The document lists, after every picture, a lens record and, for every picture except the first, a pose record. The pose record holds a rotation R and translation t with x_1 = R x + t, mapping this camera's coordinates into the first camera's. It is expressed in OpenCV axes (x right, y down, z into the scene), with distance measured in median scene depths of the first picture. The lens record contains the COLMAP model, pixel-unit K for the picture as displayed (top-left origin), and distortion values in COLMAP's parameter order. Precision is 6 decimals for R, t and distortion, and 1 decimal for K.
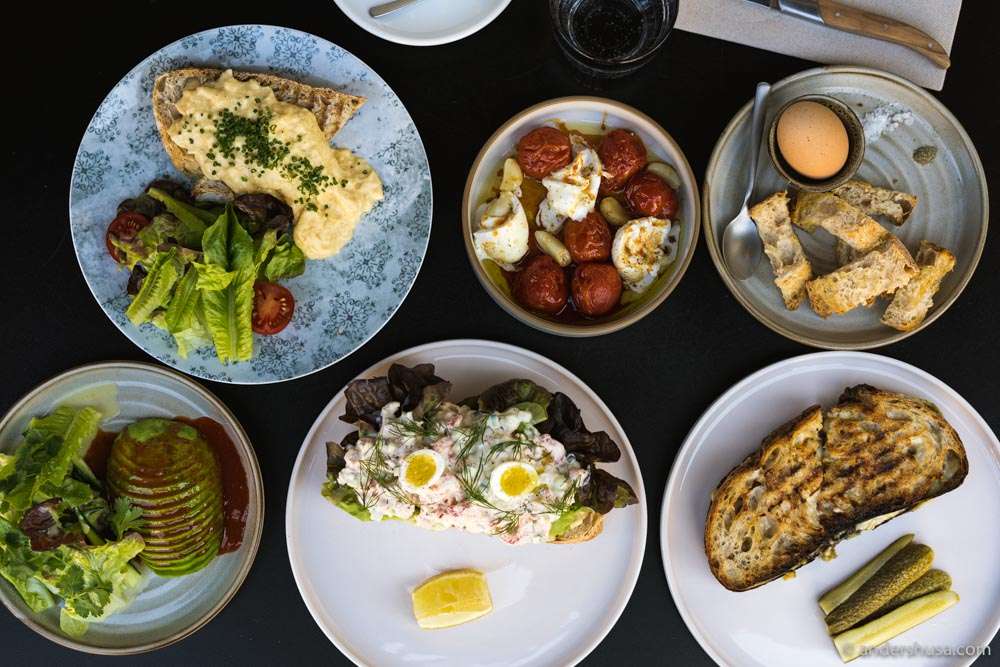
lens RADIAL K [[1824.8, 0, 500.0], [0, 1824.8, 333.5], [0, 0, 1]] dist [0.073543, -0.162043]
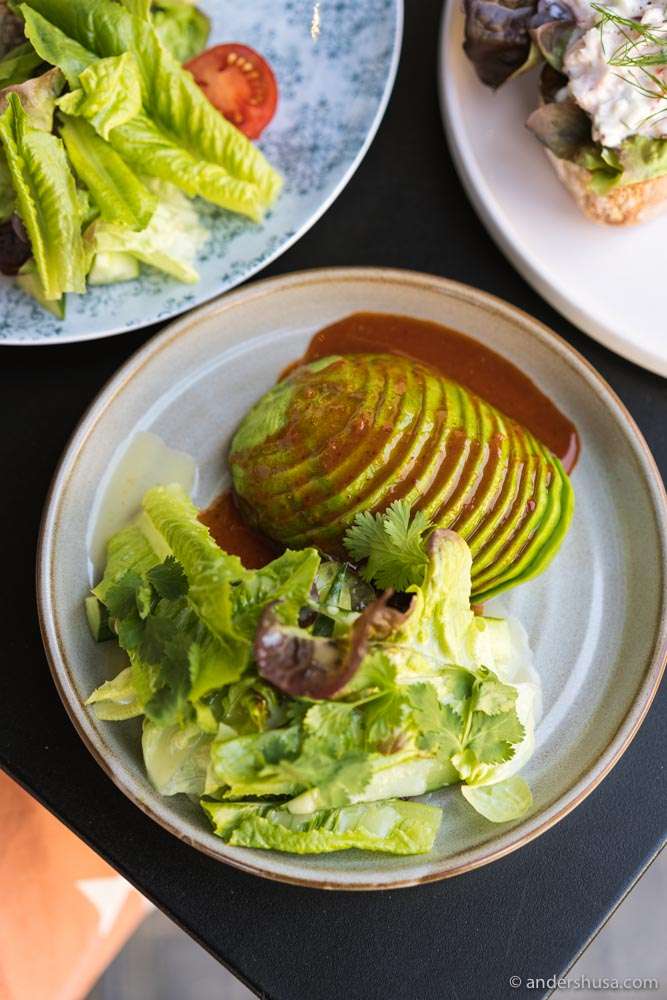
lens RADIAL K [[1824.8, 0, 333.5], [0, 1824.8, 500.0], [0, 0, 1]] dist [0.073543, -0.162043]
pose [[0.618807, -0.749646, 0.234754, -0.307323], [0.784171, 0.607153, -0.128222, 0.138990], [-0.046410, 0.263432, 0.963561, 0.553117]]
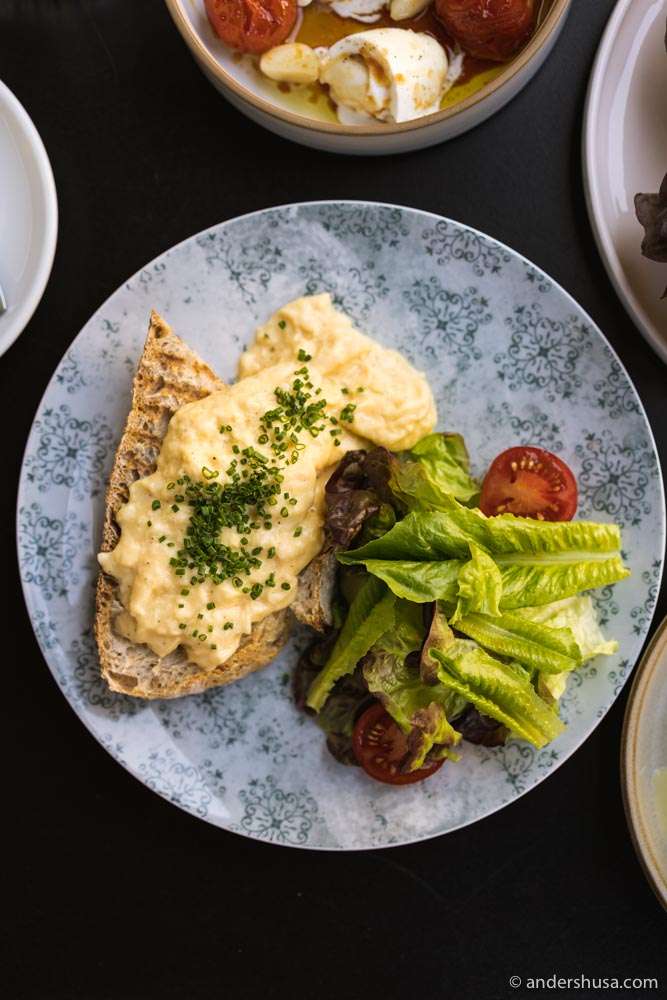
lens RADIAL K [[1824.8, 0, 333.5], [0, 1824.8, 500.0], [0, 0, 1]] dist [0.073543, -0.162043]
pose [[0.010150, -0.999927, 0.006525, -0.133188], [0.999813, 0.010256, 0.016409, -0.082424], [-0.016474, 0.006358, 0.999844, 0.446071]]
